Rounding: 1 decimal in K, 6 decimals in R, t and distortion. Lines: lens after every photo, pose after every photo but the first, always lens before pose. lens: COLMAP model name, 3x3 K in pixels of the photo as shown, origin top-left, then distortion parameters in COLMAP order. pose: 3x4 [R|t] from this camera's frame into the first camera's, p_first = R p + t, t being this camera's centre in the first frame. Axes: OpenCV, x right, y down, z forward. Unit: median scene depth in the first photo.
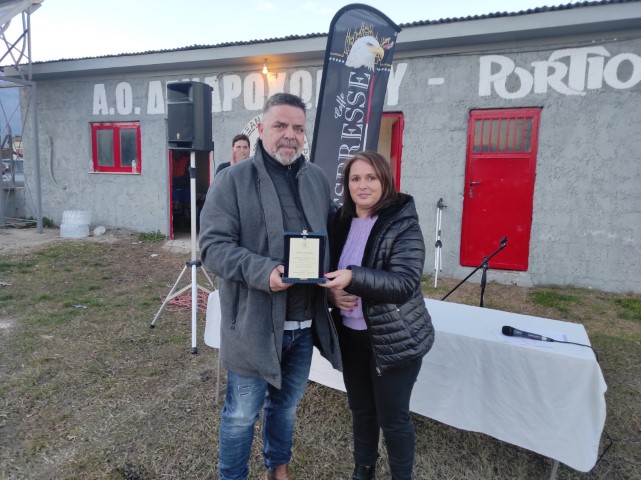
lens RADIAL K [[464.0, 0, 326.1], [0, 464.0, 243.0], [0, 0, 1]] dist [0.050197, -0.035192]
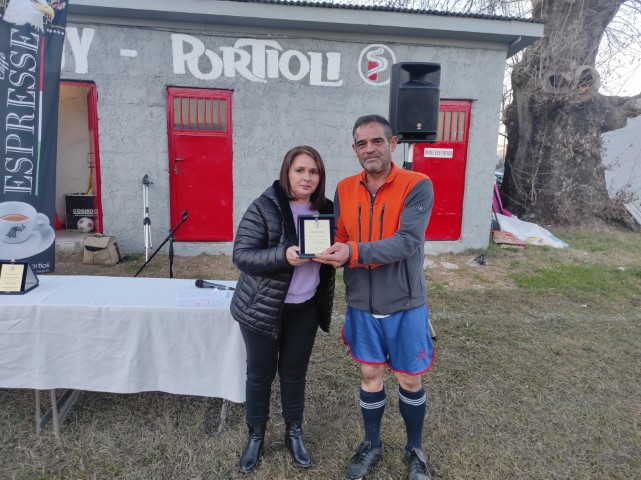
lens RADIAL K [[463.1, 0, 323.4], [0, 463.1, 242.1], [0, 0, 1]] dist [0.041914, -0.025007]
pose [[0.861836, -0.084273, 0.500137, 0.071144], [0.061012, 0.996165, 0.062718, 0.007168], [-0.503505, -0.023538, 0.863672, -0.047598]]
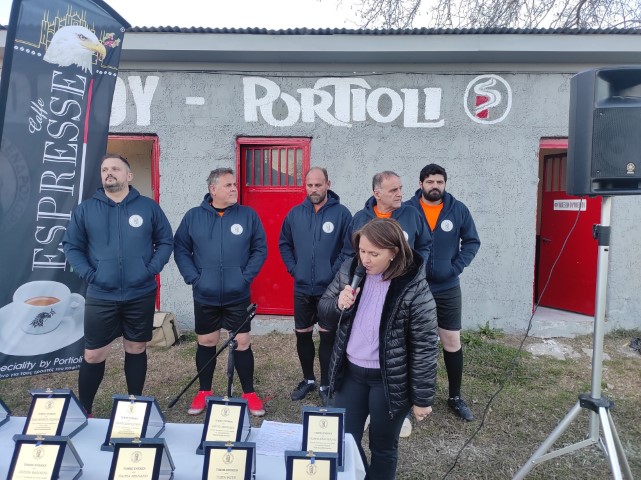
lens RADIAL K [[440.8, 0, 323.8], [0, 440.8, 243.2], [0, 0, 1]] dist [0.050991, -0.031466]
pose [[0.921721, -0.041851, 0.385589, 0.139294], [0.063972, 0.996949, -0.044714, -0.042007], [-0.382542, 0.065881, 0.921586, 0.204343]]
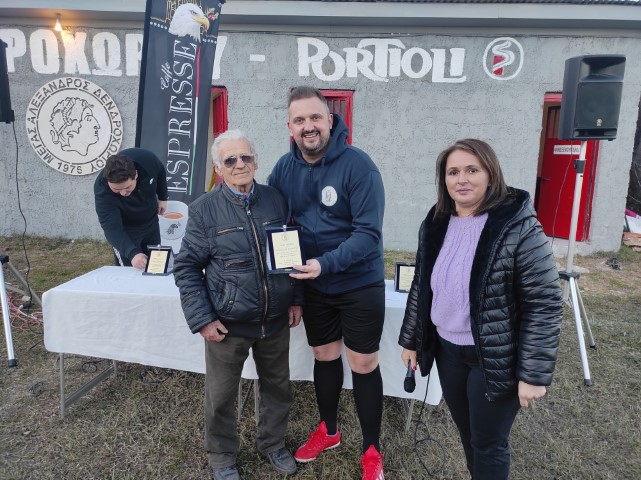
lens RADIAL K [[463.4, 0, 312.4], [0, 463.4, 238.9], [0, 0, 1]] dist [0.044849, -0.031841]
pose [[0.922613, -0.070550, 0.379221, -0.068502], [0.053967, 0.997071, 0.054197, -0.005928], [-0.381934, -0.029538, 0.923717, 0.017941]]
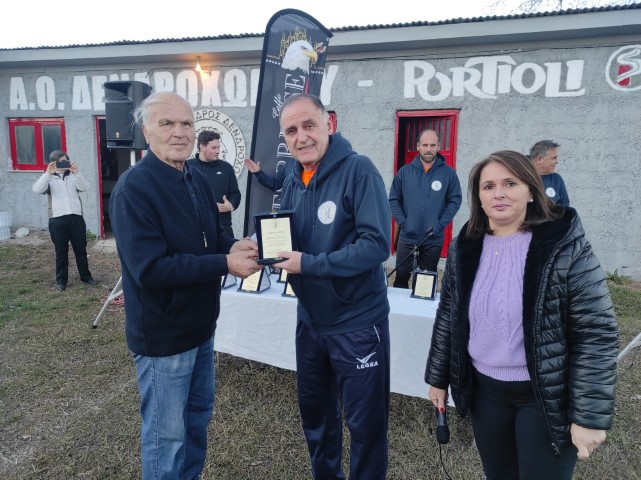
lens RADIAL K [[467.4, 0, 321.1], [0, 467.4, 240.4], [0, 0, 1]] dist [0.039816, -0.021028]
pose [[0.990180, -0.029689, 0.136606, -0.023105], [0.028987, 0.999554, 0.007120, 0.001689], [-0.136757, -0.003090, 0.990600, -0.049467]]
